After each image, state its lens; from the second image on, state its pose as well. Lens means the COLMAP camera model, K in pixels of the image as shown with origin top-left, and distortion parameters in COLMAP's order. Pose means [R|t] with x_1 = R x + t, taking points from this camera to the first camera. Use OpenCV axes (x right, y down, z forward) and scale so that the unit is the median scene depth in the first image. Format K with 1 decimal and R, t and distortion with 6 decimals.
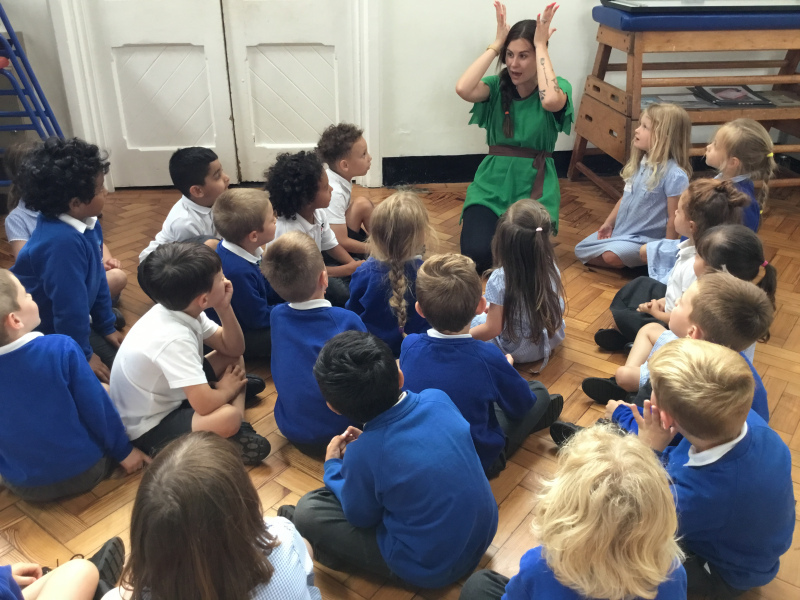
lens RADIAL K [[715.7, 0, 395.7], [0, 715.7, 299.2], [0, 0, 1]] dist [0.057373, -0.109534]
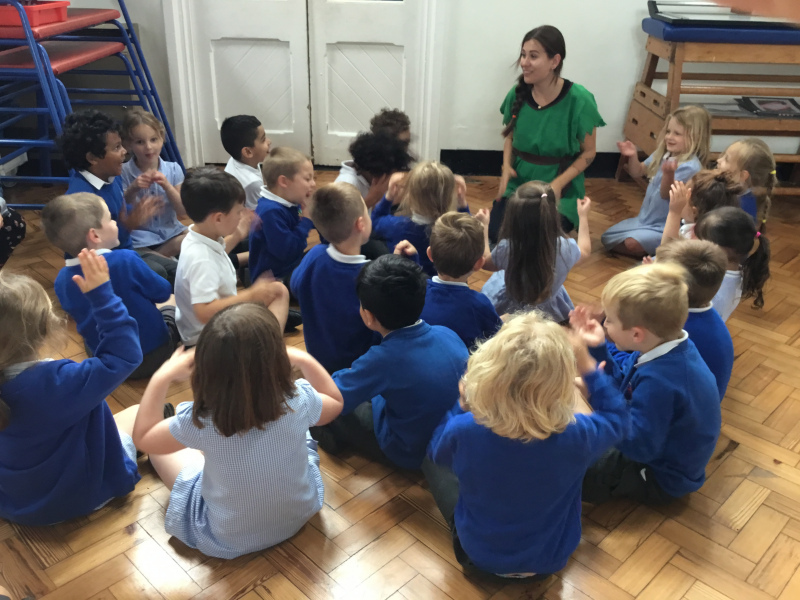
lens RADIAL K [[715.7, 0, 400.2], [0, 715.7, 296.9], [0, 0, 1]] dist [0.057373, -0.109534]
pose [[0.990852, 0.075586, -0.111800, 0.066932], [-0.078419, 0.996696, -0.021156, 0.062440], [0.109832, 0.029729, 0.993505, -0.103278]]
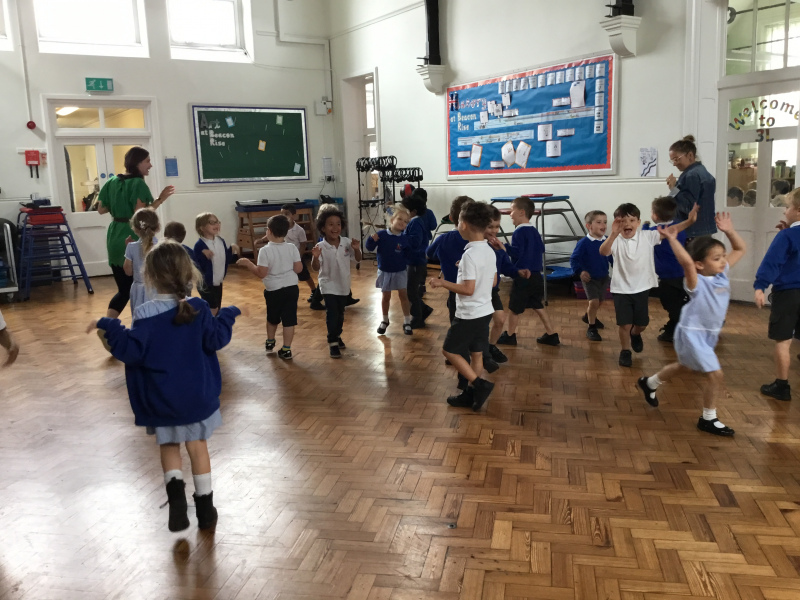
lens RADIAL K [[715.7, 0, 402.3], [0, 715.7, 289.1], [0, 0, 1]] dist [0.057373, -0.109534]
pose [[0.902156, -0.104256, 0.418624, -0.449303], [0.227986, 0.939006, -0.257467, 0.963575], [-0.366248, 0.327716, 0.870899, -2.011894]]
